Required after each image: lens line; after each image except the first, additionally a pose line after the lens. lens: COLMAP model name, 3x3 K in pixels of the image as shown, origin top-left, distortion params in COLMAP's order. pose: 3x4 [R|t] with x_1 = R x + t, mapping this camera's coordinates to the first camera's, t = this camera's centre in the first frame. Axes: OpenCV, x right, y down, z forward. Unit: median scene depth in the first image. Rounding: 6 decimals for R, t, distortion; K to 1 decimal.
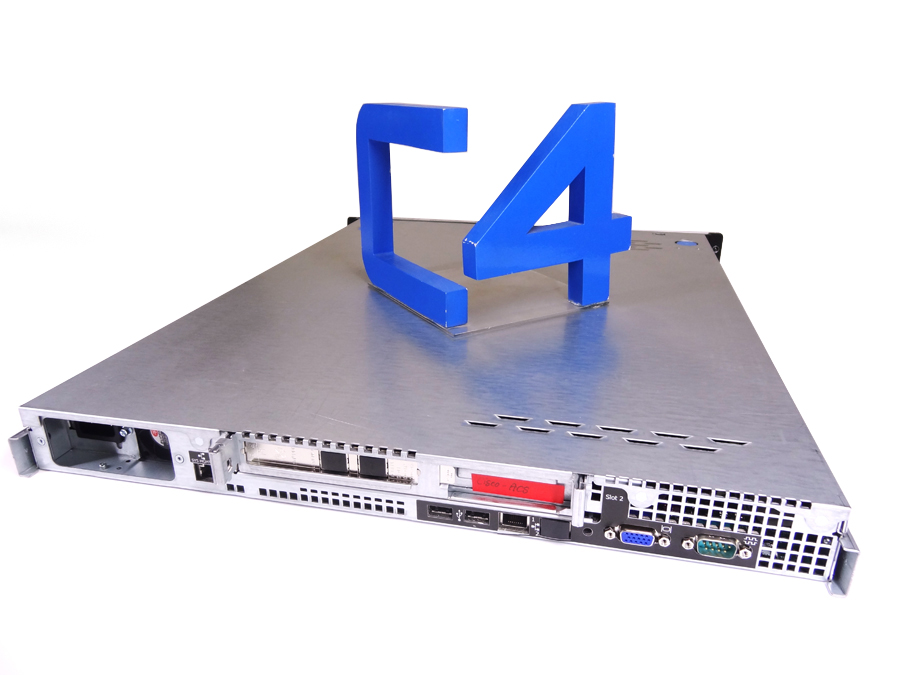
lens RADIAL K [[658.6, 0, 450.0], [0, 658.6, 337.5], [0, 0, 1]] dist [0.004312, 0.003608]
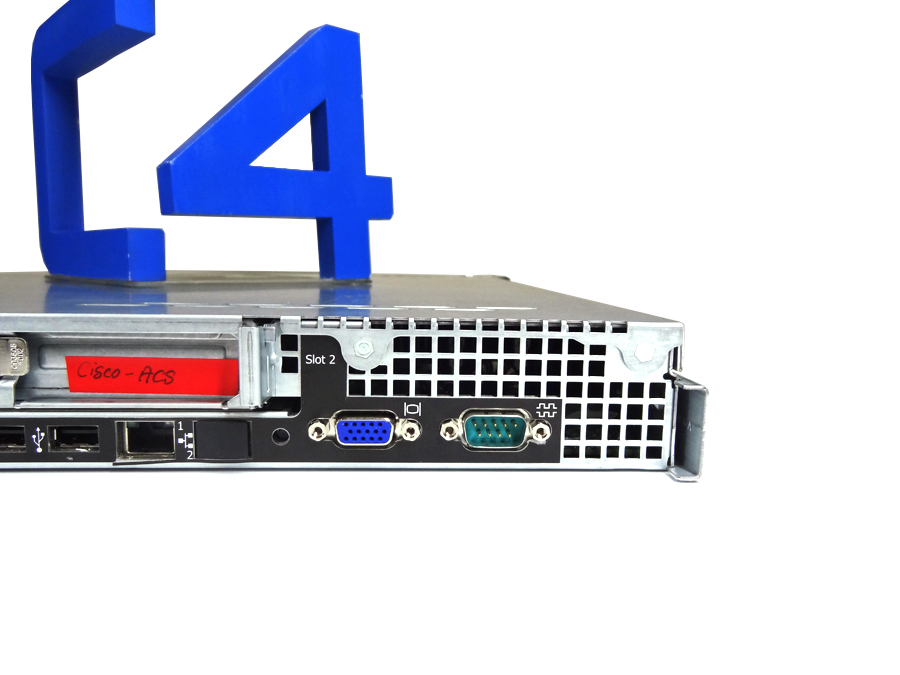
lens RADIAL K [[658.6, 0, 450.0], [0, 658.6, 337.5], [0, 0, 1]] dist [0.004312, 0.003608]
pose [[0.962488, -0.010932, 0.271102, 0.172047], [0.078311, 0.967857, -0.238997, 0.313264], [-0.259776, 0.251262, 0.932408, 0.367651]]
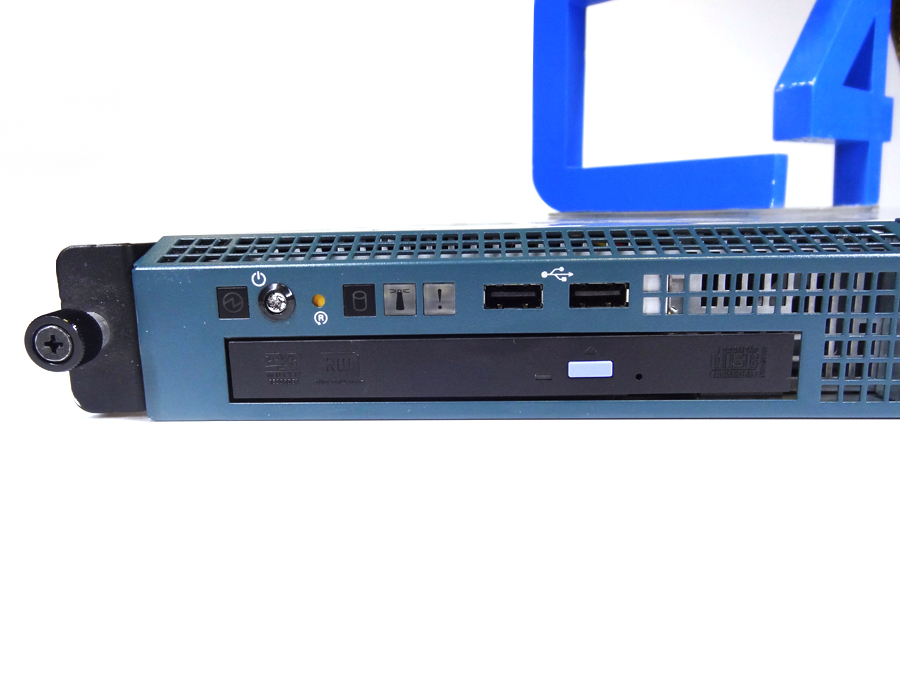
lens RADIAL K [[658.6, 0, 450.0], [0, 658.6, 337.5], [0, 0, 1]] dist [0.004312, 0.003608]
pose [[0.968383, -0.062373, 0.241547, -0.667351], [0.106952, 0.978545, -0.176098, 0.268585], [-0.225381, 0.196365, 0.954277, 0.590332]]
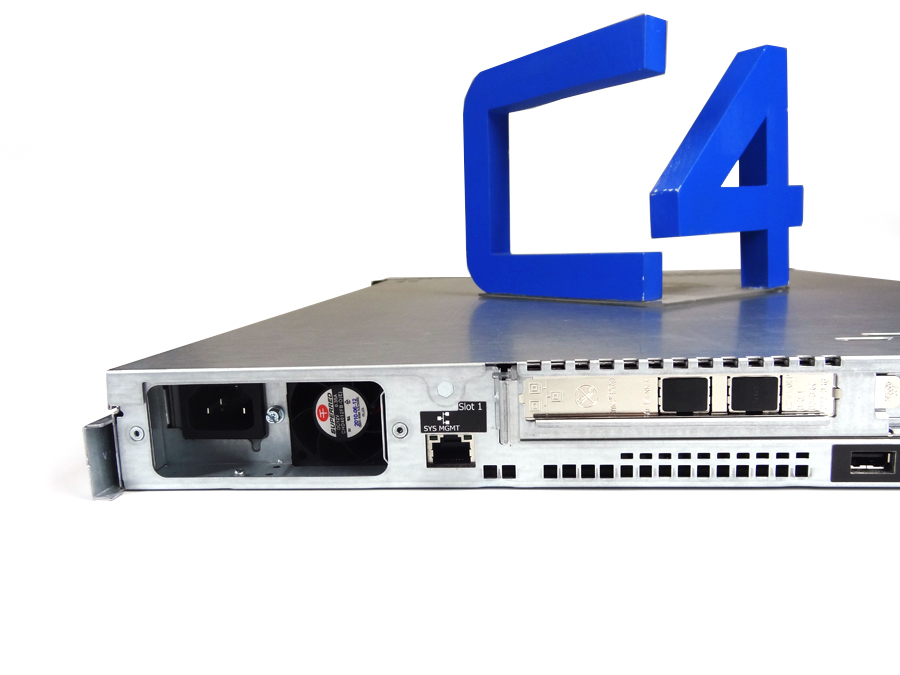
lens RADIAL K [[658.6, 0, 450.0], [0, 658.6, 337.5], [0, 0, 1]] dist [0.004312, 0.003608]
pose [[0.989366, -0.048780, 0.137023, -0.440346], [0.079402, 0.970456, -0.227837, 0.240416], [-0.121861, 0.236294, 0.964010, 0.399590]]
